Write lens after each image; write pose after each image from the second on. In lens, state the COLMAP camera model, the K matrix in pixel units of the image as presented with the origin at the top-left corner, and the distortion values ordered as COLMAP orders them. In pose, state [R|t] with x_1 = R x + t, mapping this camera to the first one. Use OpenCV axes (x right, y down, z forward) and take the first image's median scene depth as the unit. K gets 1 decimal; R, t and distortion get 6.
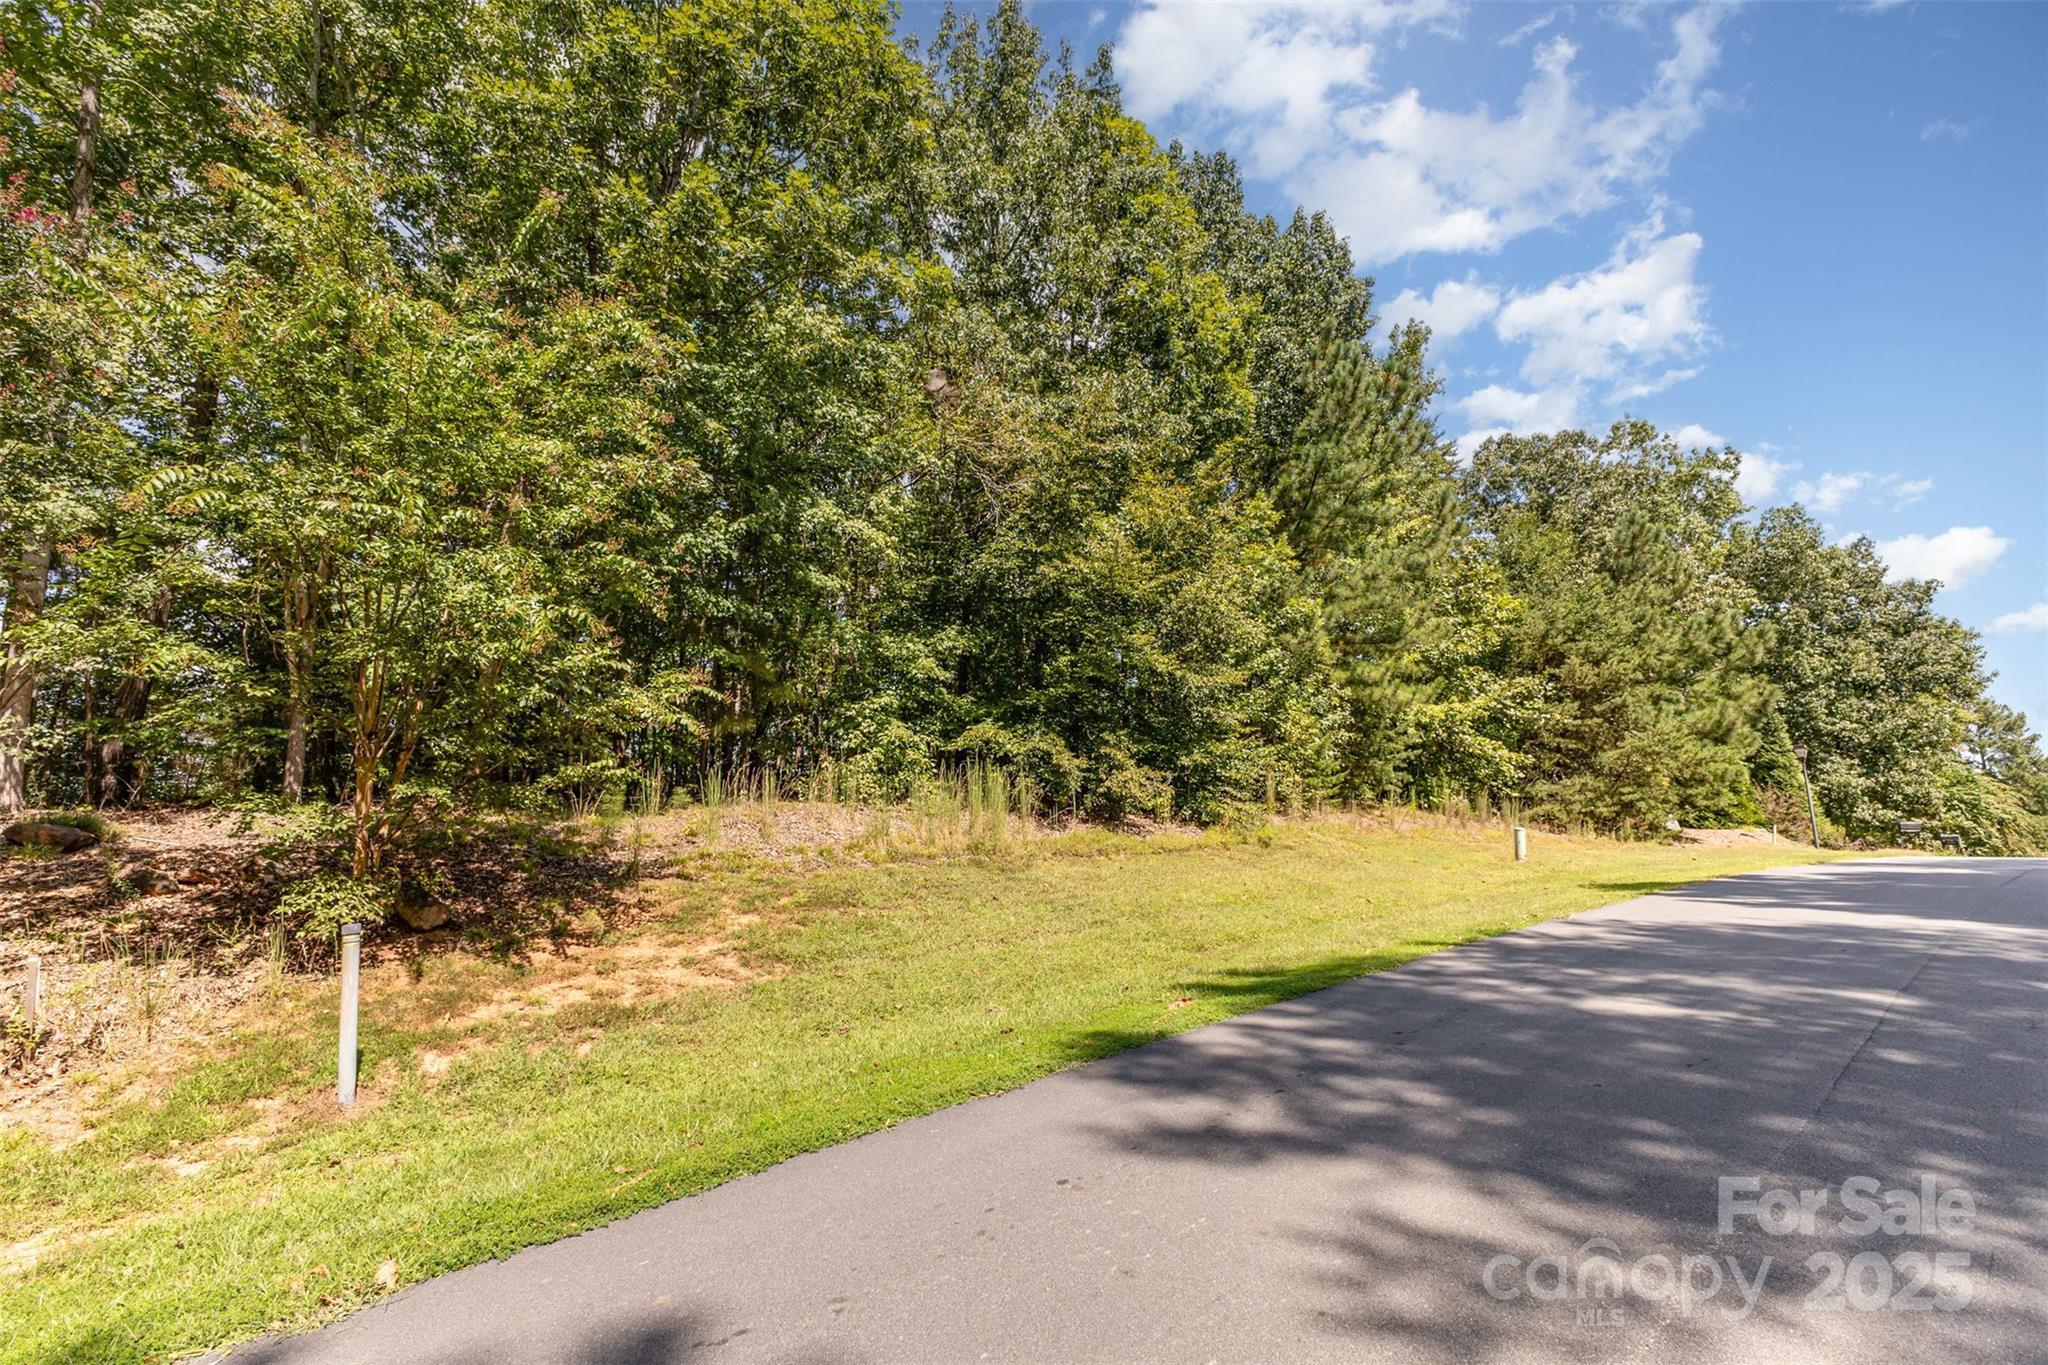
lens RADIAL K [[937.1, 0, 1024.0], [0, 937.1, 682.5], [0, 0, 1]] dist [0.025950, 0.001118]
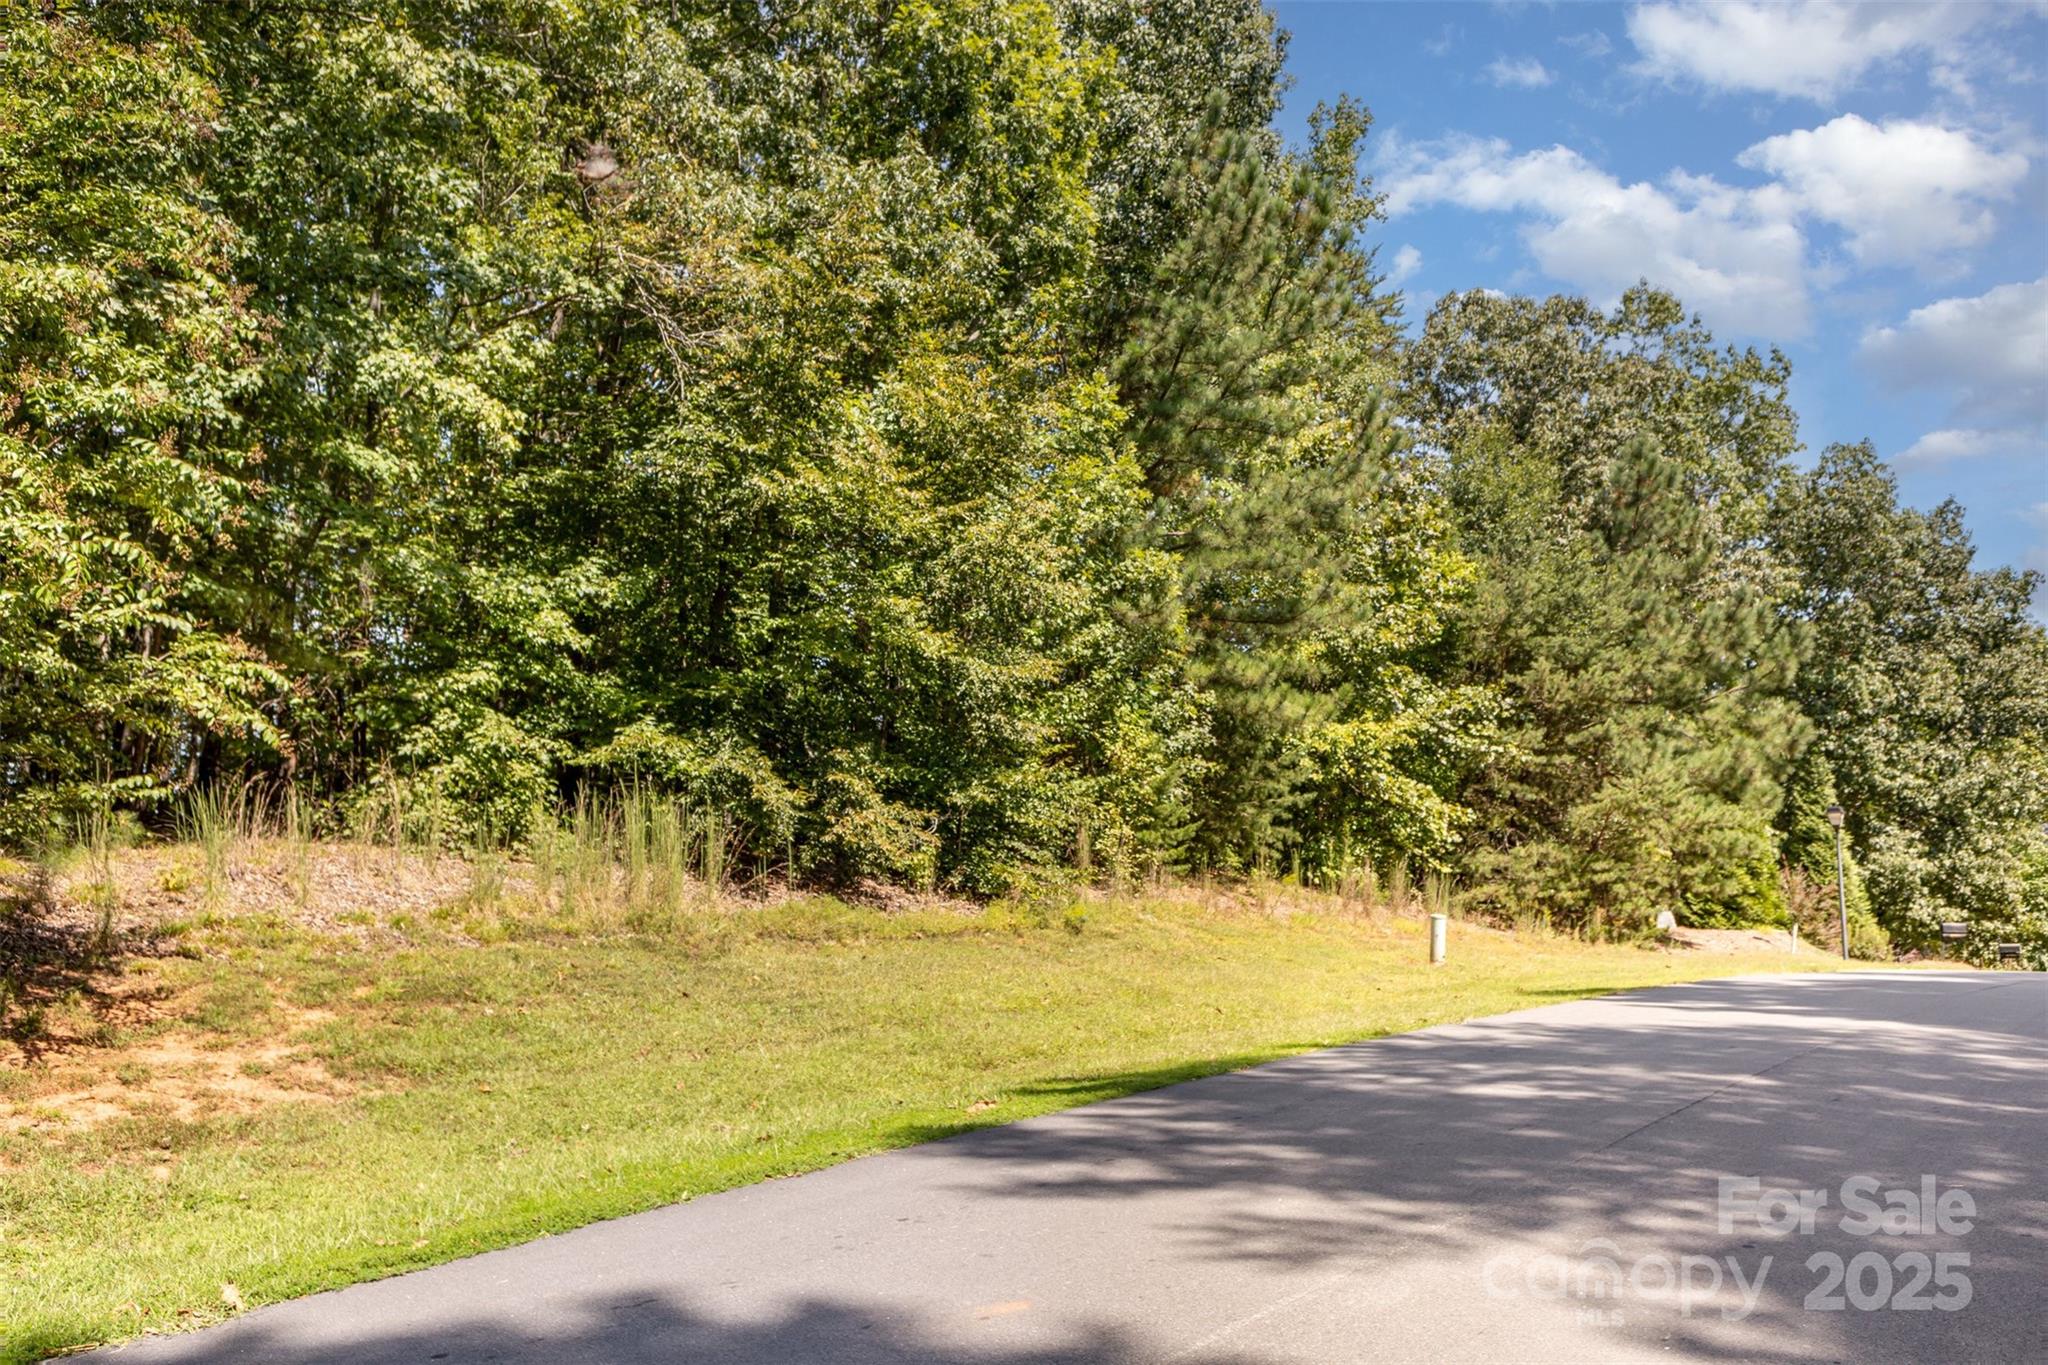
lens RADIAL K [[1765.8, 0, 1024.0], [0, 1765.8, 682.5], [0, 0, 1]] dist [0.048030, -0.006286]
pose [[0.973177, 0.053611, 0.223725, -0.041928], [-0.058655, 0.998151, 0.015956, -0.011389], [-0.222456, -0.028651, 0.974522, -0.124483]]
